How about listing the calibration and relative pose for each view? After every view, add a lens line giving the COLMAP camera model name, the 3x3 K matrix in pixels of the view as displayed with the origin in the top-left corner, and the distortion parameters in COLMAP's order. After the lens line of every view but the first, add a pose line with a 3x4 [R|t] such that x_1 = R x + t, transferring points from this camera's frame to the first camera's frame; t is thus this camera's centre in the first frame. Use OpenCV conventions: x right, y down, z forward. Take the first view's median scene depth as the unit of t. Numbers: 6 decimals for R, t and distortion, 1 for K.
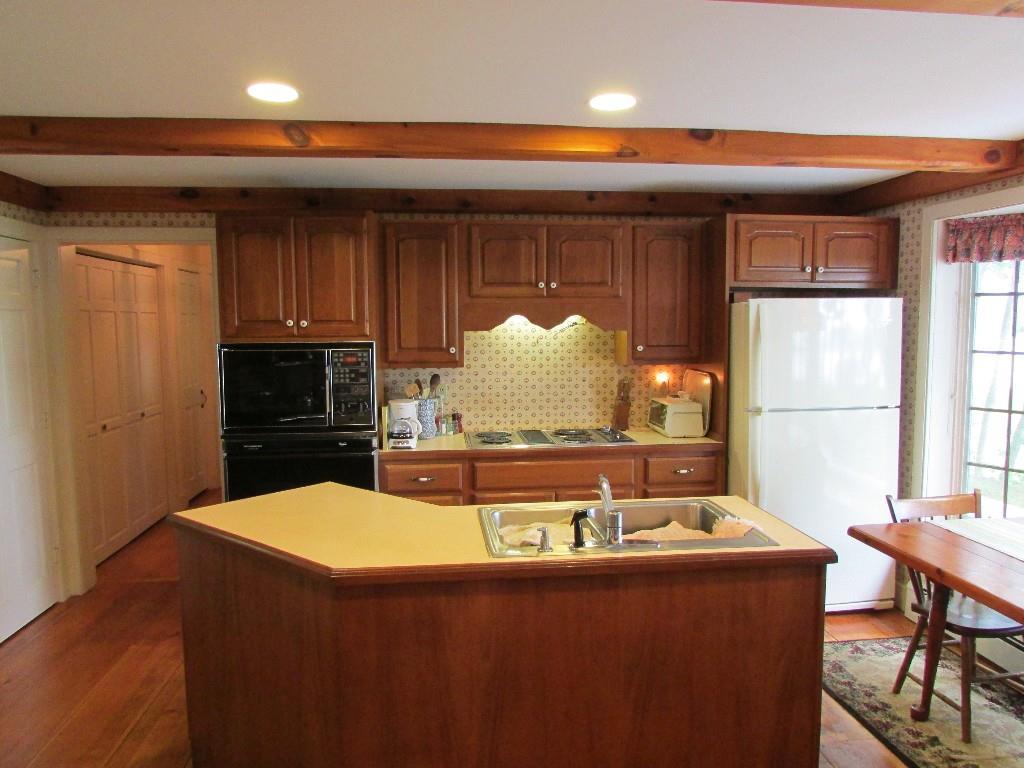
lens RADIAL K [[734.2, 0, 511.6], [0, 734.2, 383.1], [0, 0, 1]] dist [-0.009278, -0.002492]
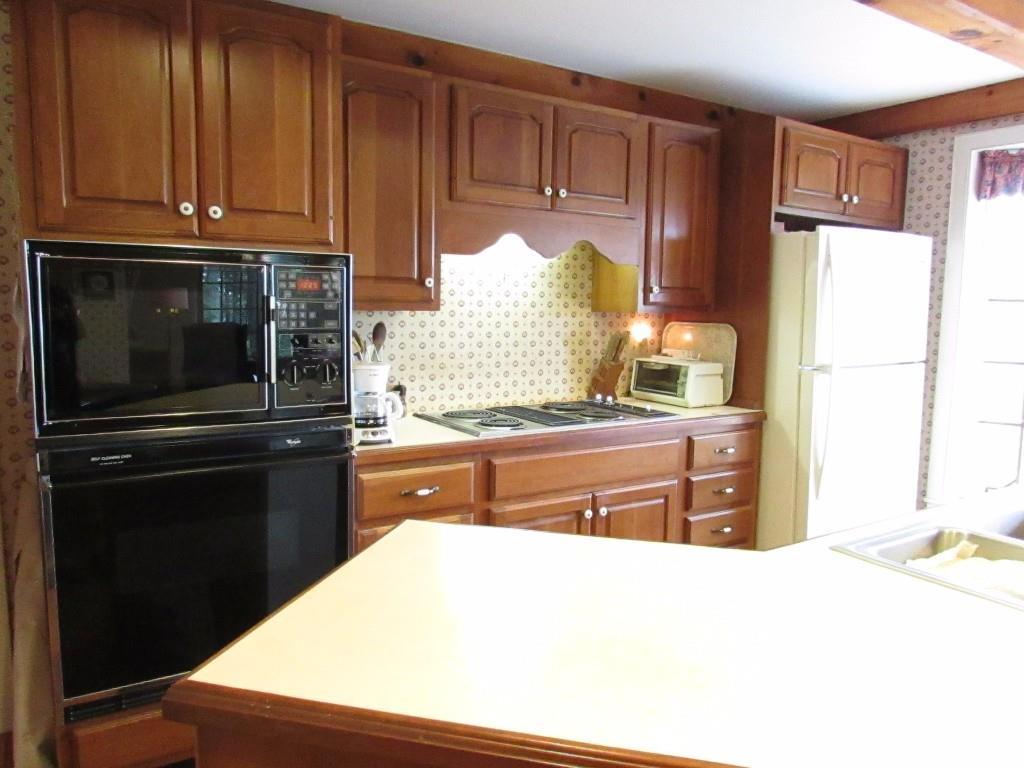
lens RADIAL K [[734.2, 0, 512.2], [0, 734.2, 384.8], [0, 0, 1]] dist [-0.009278, -0.002492]
pose [[0.898898, -0.027054, 0.437322, -0.297741], [0.014470, 0.999380, 0.032082, 0.024039], [-0.437919, -0.022511, 0.898732, 0.409807]]
